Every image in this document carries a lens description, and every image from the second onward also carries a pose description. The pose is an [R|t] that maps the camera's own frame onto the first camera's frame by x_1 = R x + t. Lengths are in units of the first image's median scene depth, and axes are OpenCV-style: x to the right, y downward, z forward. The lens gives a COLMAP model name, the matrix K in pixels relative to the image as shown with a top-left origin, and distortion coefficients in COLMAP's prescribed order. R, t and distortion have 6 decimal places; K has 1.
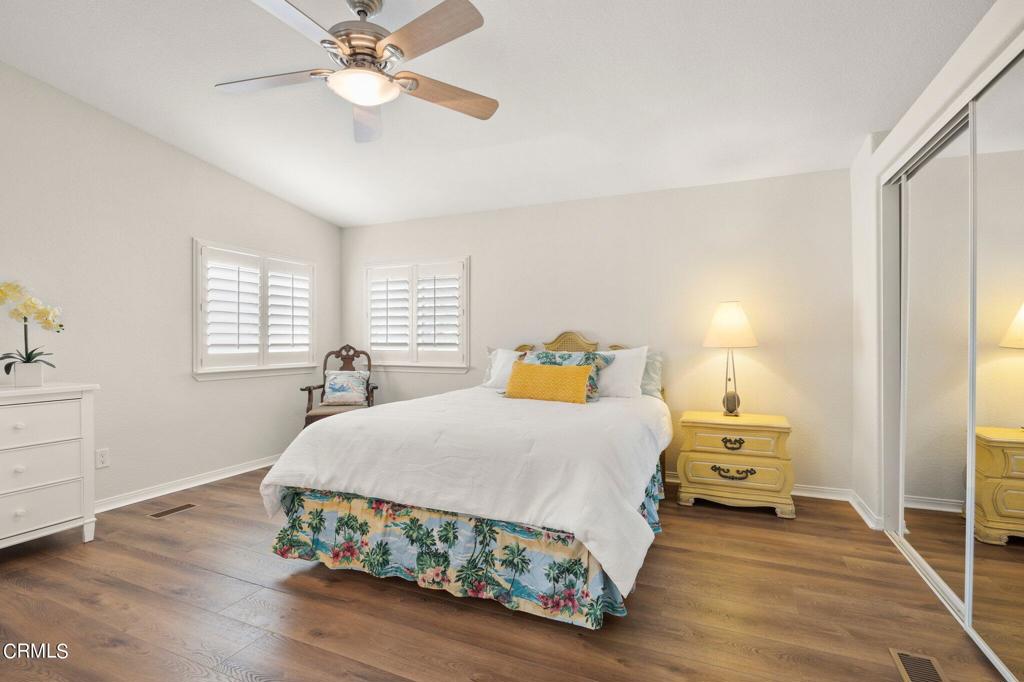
lens RADIAL K [[488.4, 0, 510.9], [0, 488.4, 344.5], [0, 0, 1]] dist [-0.005692, -0.000707]
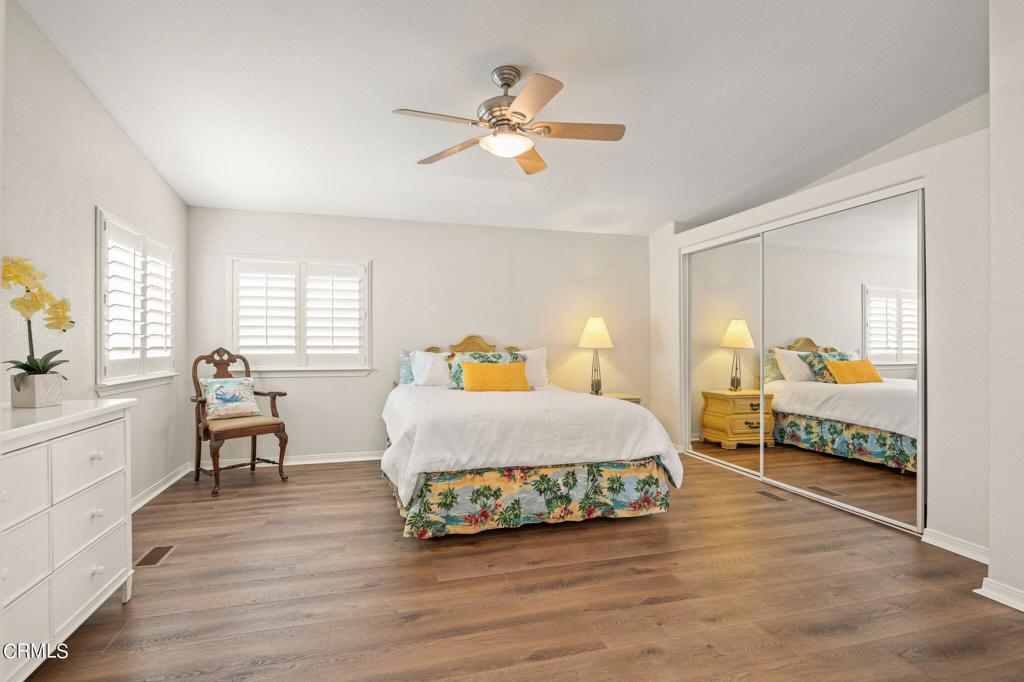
lens RADIAL K [[522.2, 0, 513.2], [0, 522.2, 340.5], [0, 0, 1]] dist [-0.004908, -0.001957]
pose [[0.765631, 0.003347, 0.643272, -1.145187], [0.005217, 0.999921, -0.011413, 0.001418], [-0.643259, 0.012094, 0.765553, -0.051899]]
